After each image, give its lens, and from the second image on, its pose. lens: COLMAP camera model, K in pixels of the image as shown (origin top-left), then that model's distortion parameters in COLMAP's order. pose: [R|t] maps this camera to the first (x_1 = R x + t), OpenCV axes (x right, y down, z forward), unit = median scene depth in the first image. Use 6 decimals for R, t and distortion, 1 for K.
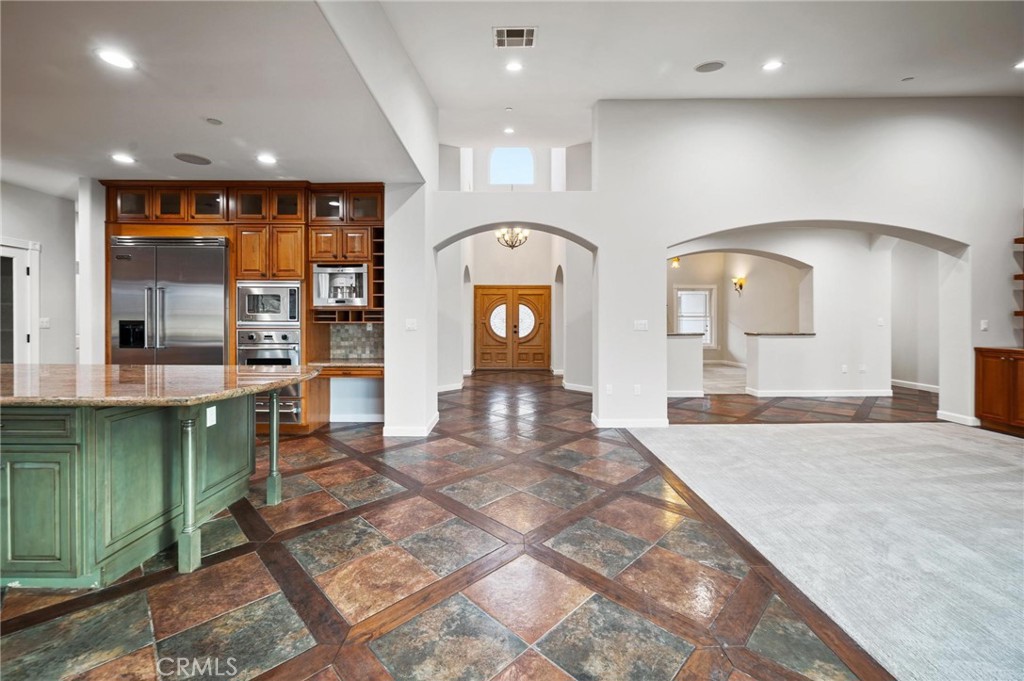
lens RADIAL K [[409.6, 0, 506.0], [0, 409.6, 321.9], [0, 0, 1]] dist [0.000040, -0.000249]
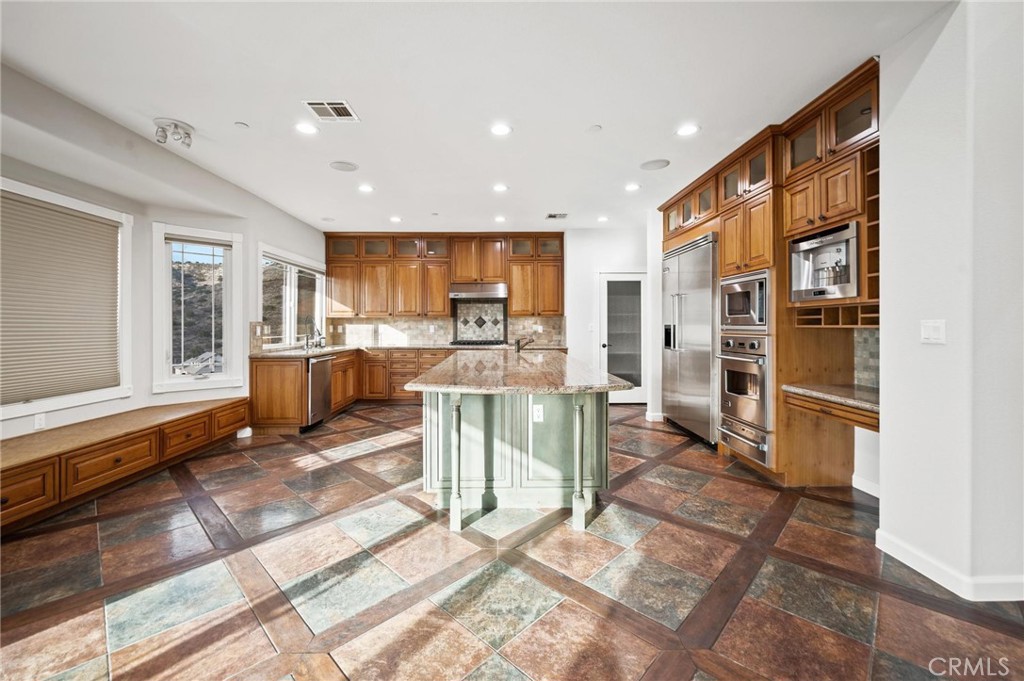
lens RADIAL K [[411.8, 0, 505.3], [0, 411.8, 327.6], [0, 0, 1]] dist [0.000075, 0.000118]
pose [[0.011889, 0.004921, -0.999917, 0.212600], [0.002139, 0.999985, 0.004947, -0.001437], [0.999927, -0.002198, 0.011878, 0.523253]]
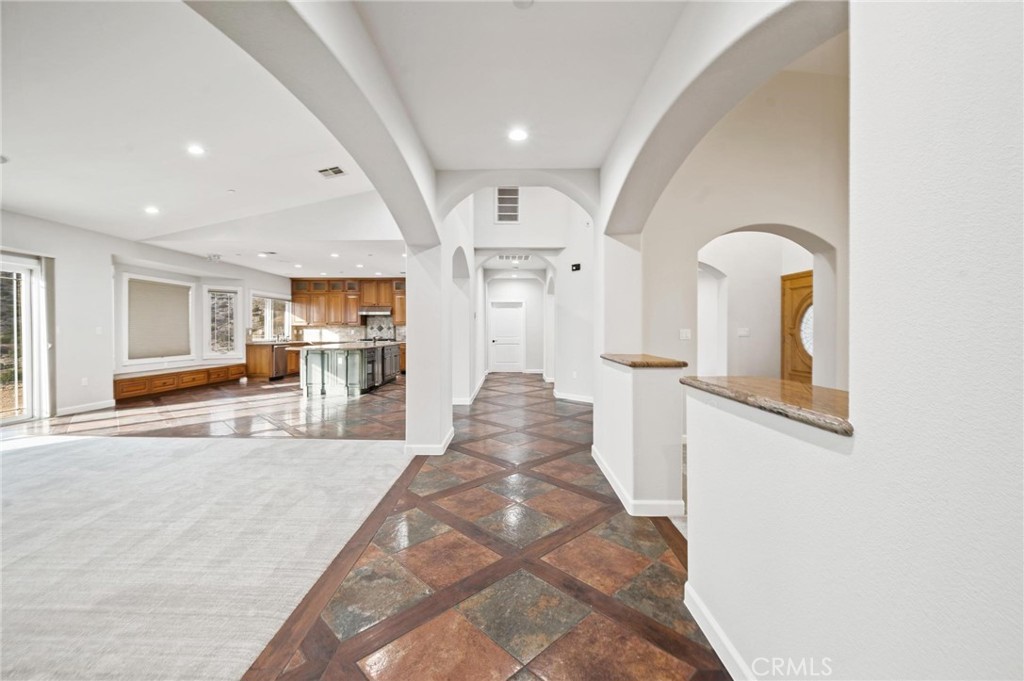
lens RADIAL K [[410.4, 0, 508.7], [0, 410.4, 337.2], [0, 0, 1]] dist [-0.002497, -0.000060]
pose [[-0.014533, 0.015053, -0.999781, 1.345907], [-0.002126, 0.999884, 0.015085, 0.001674], [0.999892, 0.002345, -0.014499, 1.333495]]
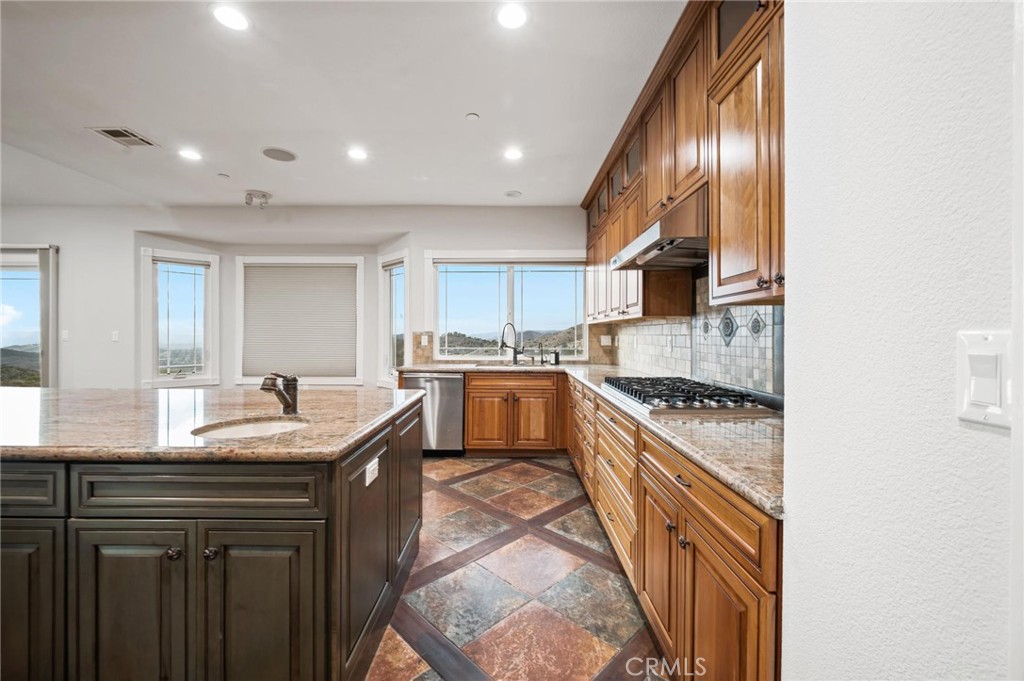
lens RADIAL K [[410.4, 0, 508.7], [0, 410.4, 337.2], [0, 0, 1]] dist [-0.002497, -0.000060]
pose [[-0.999883, -0.004962, 0.014496, -1.089633], [-0.004883, 0.999973, 0.005486, -0.003433], [-0.014523, 0.005415, -0.999880, 0.950861]]
